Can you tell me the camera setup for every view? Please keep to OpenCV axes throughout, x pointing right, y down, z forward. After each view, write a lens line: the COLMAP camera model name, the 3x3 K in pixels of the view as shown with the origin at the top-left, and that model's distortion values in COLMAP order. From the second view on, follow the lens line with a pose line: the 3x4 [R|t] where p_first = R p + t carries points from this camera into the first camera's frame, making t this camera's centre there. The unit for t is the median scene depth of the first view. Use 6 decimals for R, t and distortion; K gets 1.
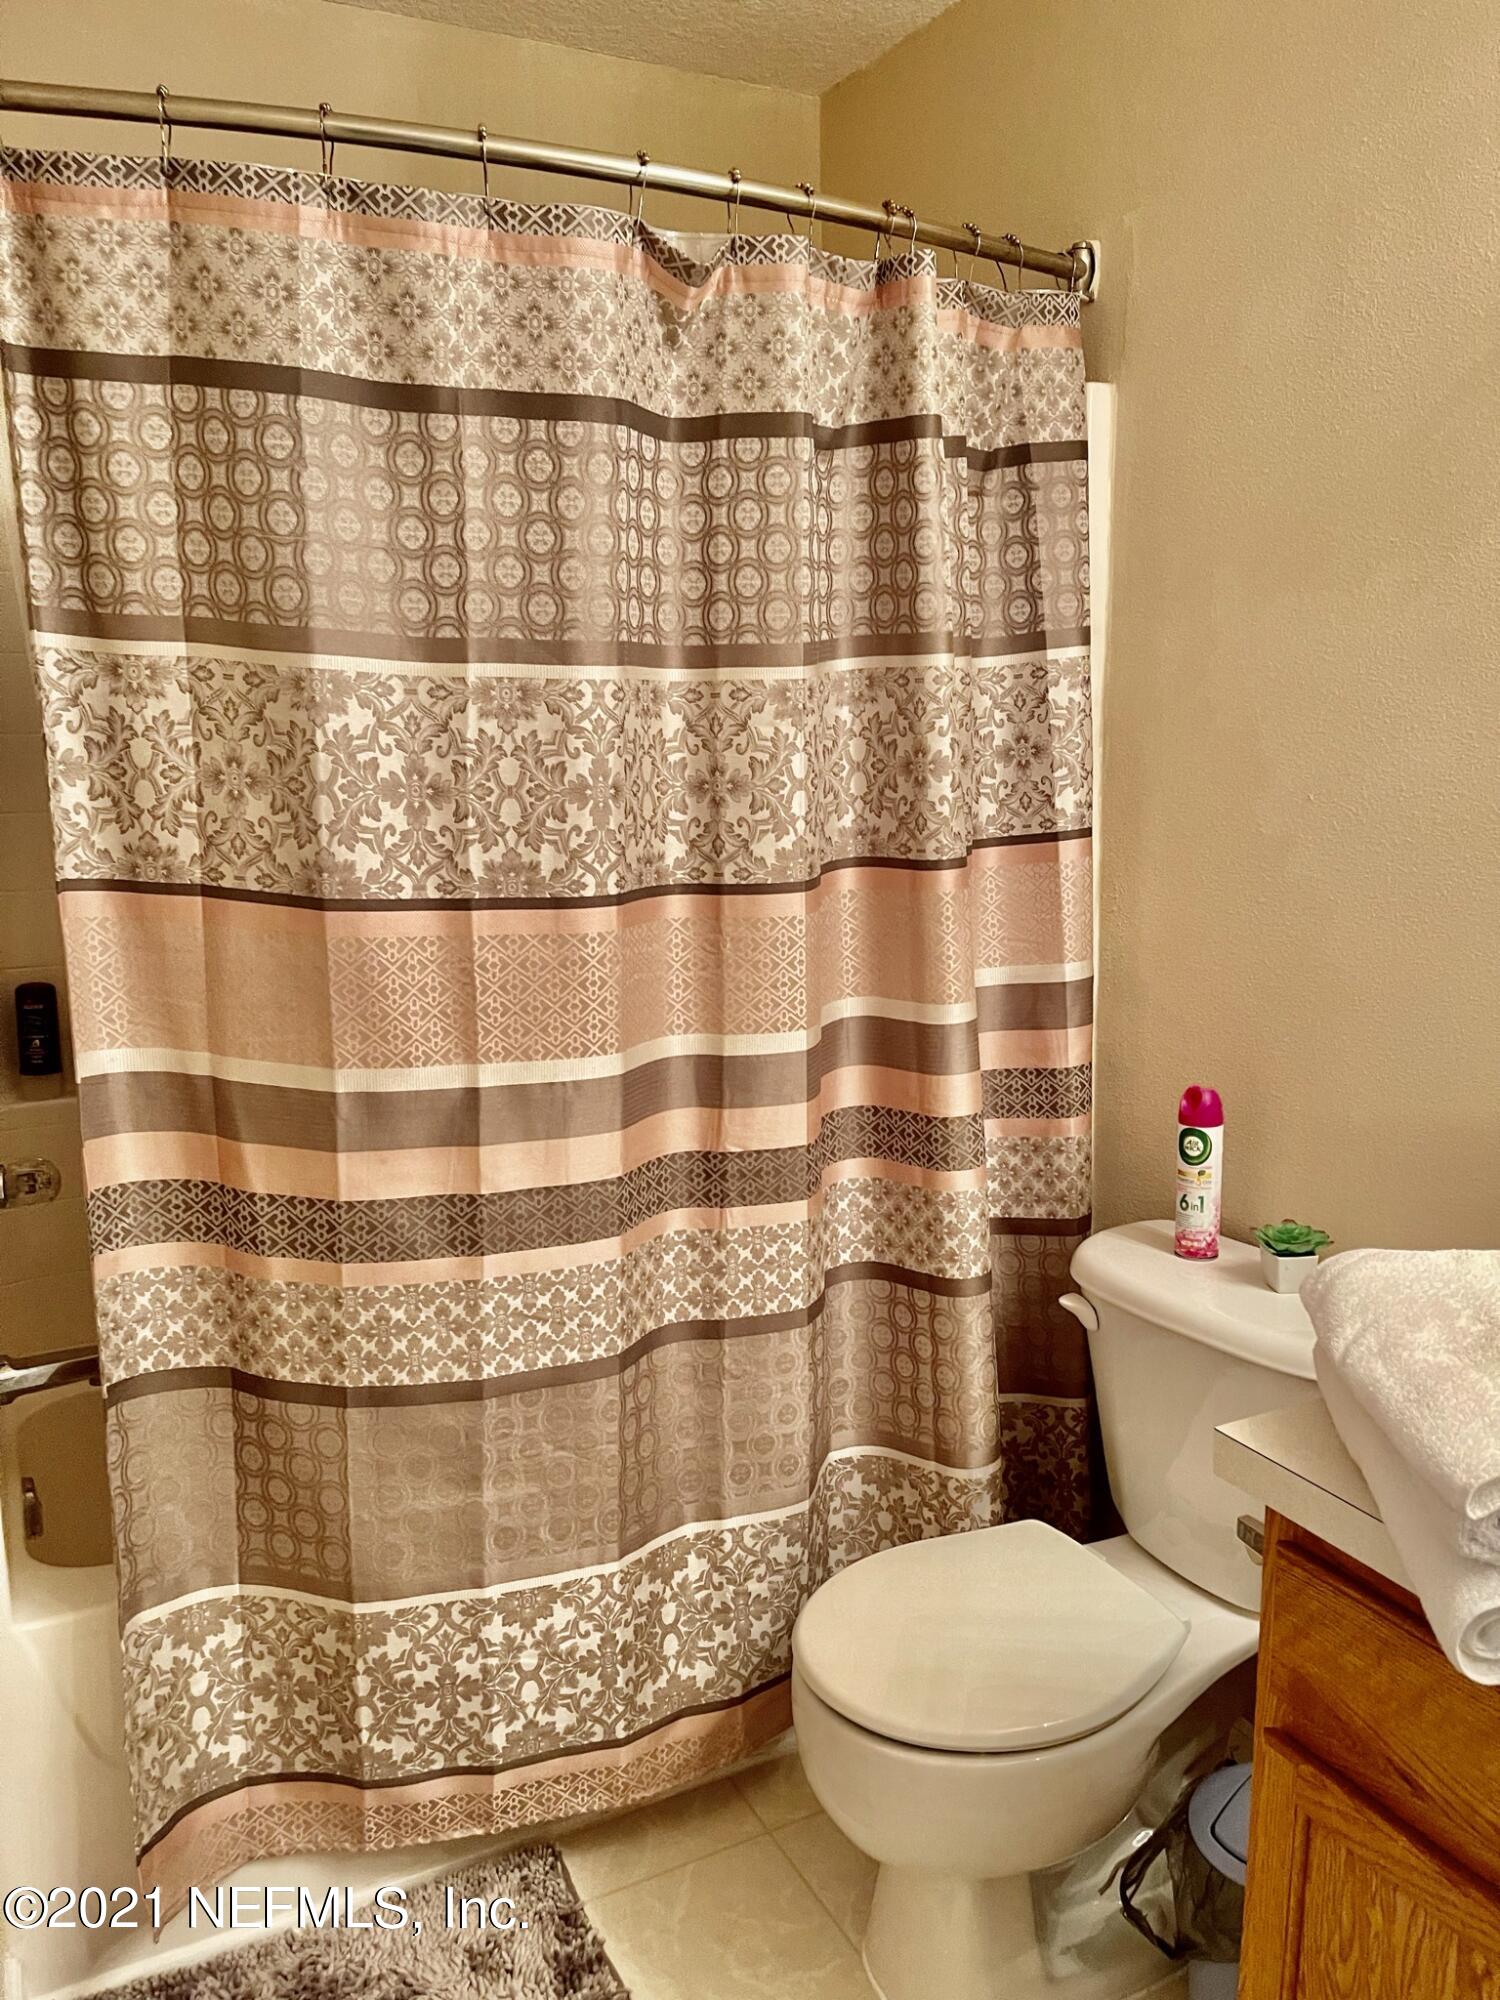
lens RADIAL K [[1602.5, 0, 726.4], [0, 1602.5, 1028.2], [0, 0, 1]] dist [0.067678, -0.085862]
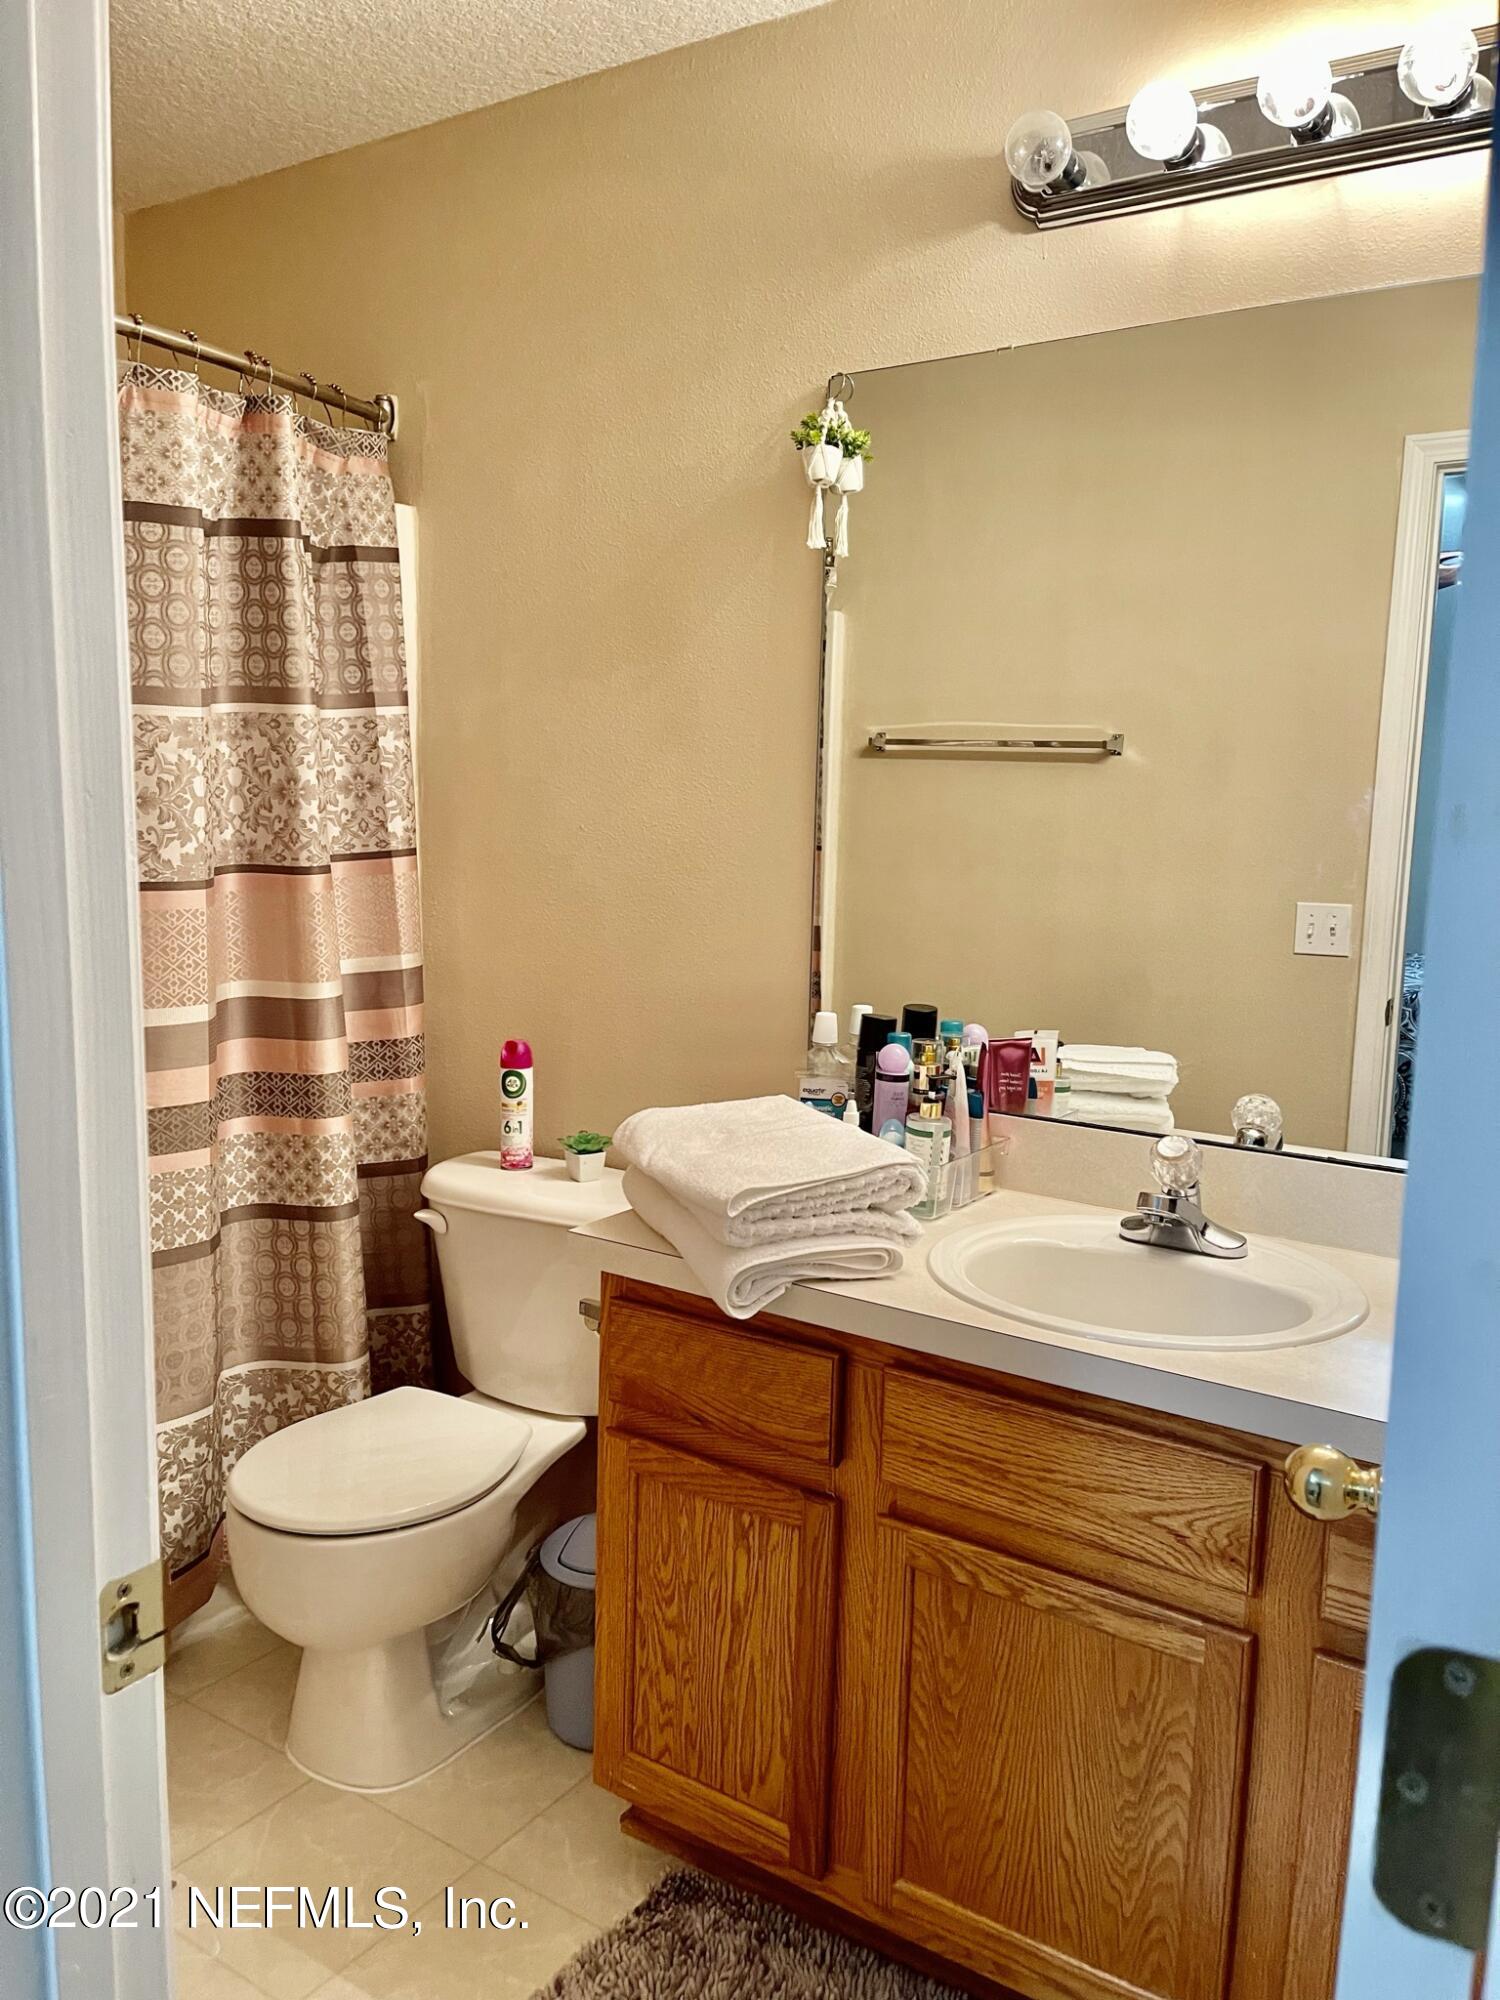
lens RADIAL K [[1508.3, 0, 756.3], [0, 1508.3, 1003.3], [0, 0, 1]] dist [0.049503, -0.060568]
pose [[0.880057, -0.033875, 0.473658, -0.119254], [0.053967, 0.998125, -0.028886, 0.052278], [-0.471791, 0.050983, 0.880235, -0.193067]]
